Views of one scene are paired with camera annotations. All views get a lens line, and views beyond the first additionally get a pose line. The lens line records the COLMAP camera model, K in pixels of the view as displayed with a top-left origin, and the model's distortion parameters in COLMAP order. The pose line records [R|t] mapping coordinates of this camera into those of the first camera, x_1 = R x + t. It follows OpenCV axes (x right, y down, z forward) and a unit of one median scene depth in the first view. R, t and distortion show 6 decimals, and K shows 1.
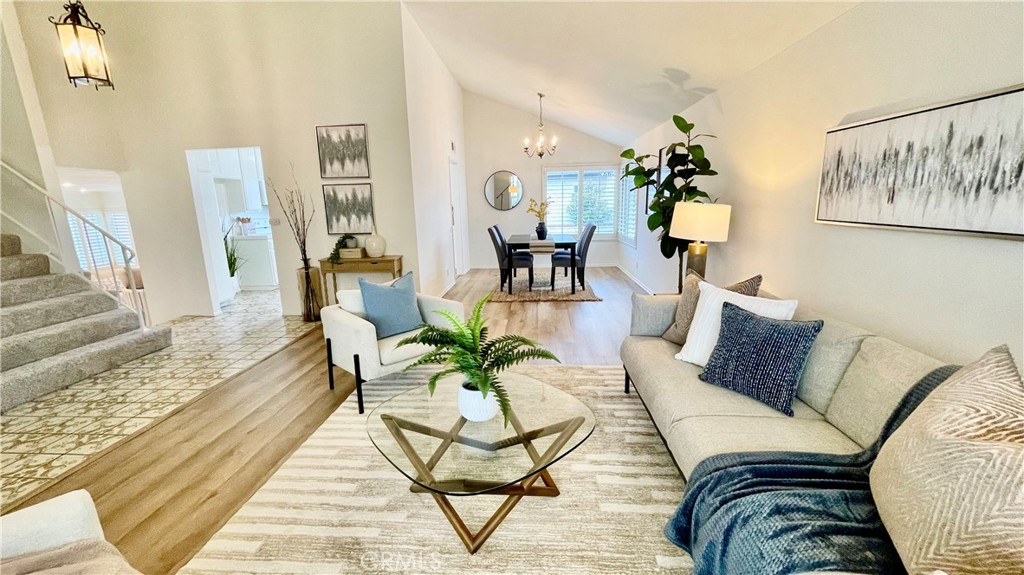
lens RADIAL K [[415.9, 0, 507.8], [0, 415.9, 290.5], [0, 0, 1]] dist [0.001283, 0.000038]
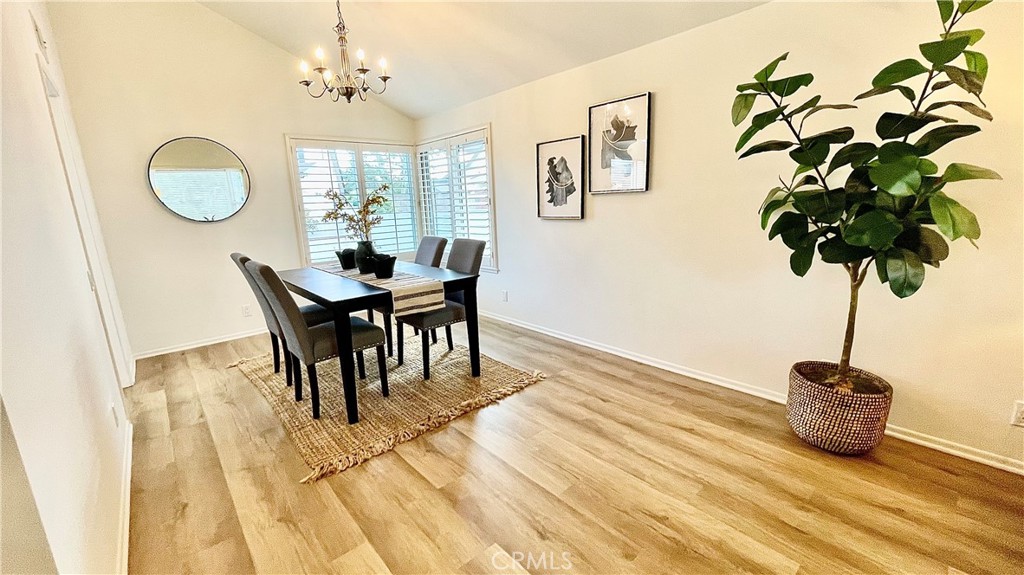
lens RADIAL K [[415.9, 0, 507.8], [0, 415.9, 290.5], [0, 0, 1]] dist [0.001283, 0.000038]
pose [[0.699552, -0.150702, 0.698510, -0.434065], [0.166300, 0.985003, 0.045965, -0.307375], [-0.694961, 0.084008, 0.714123, 1.665044]]
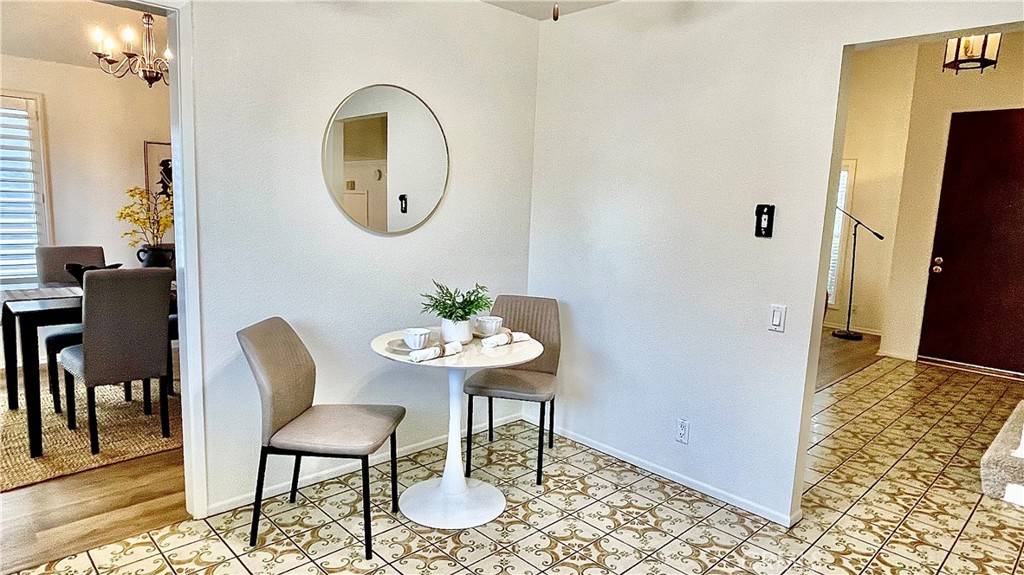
lens RADIAL K [[612.0, 0, 512.0], [0, 612.0, 287.5], [0, 0, 1]] dist [0.001595, -0.000333]
pose [[-0.749366, -0.094215, 0.655419, -1.675626], [0.122827, 0.952869, 0.277405, -0.743868], [-0.650665, 0.288381, -0.702475, 3.618942]]
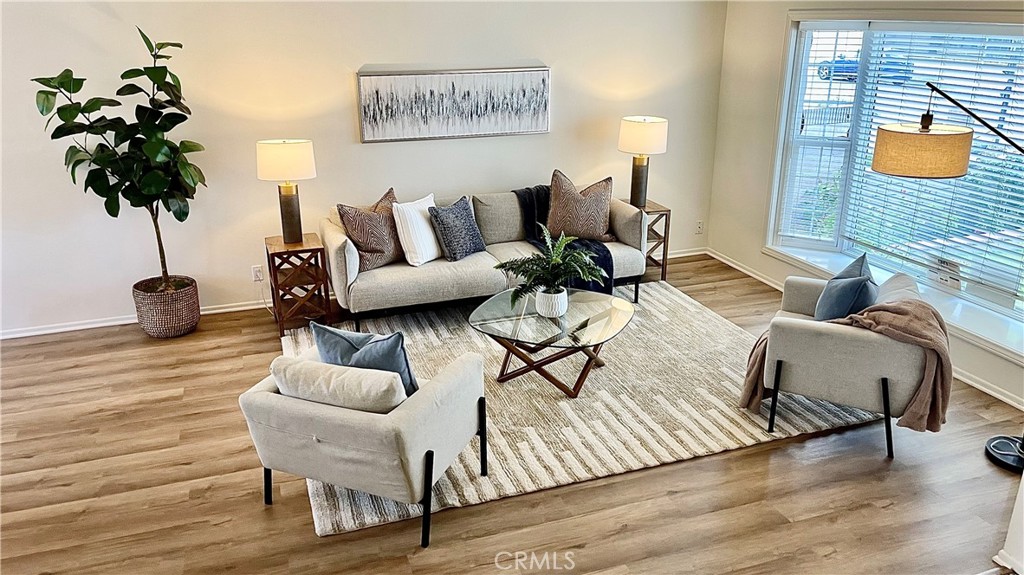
lens RADIAL K [[775.0, 0, 510.0], [0, 775.0, 303.6], [0, 0, 1]] dist [0.075340, -0.087233]
pose [[-0.390763, -0.299739, 0.870322, -1.874803], [0.210758, 0.891246, 0.401573, -0.653579], [-0.896039, 0.340347, -0.285094, 1.583082]]
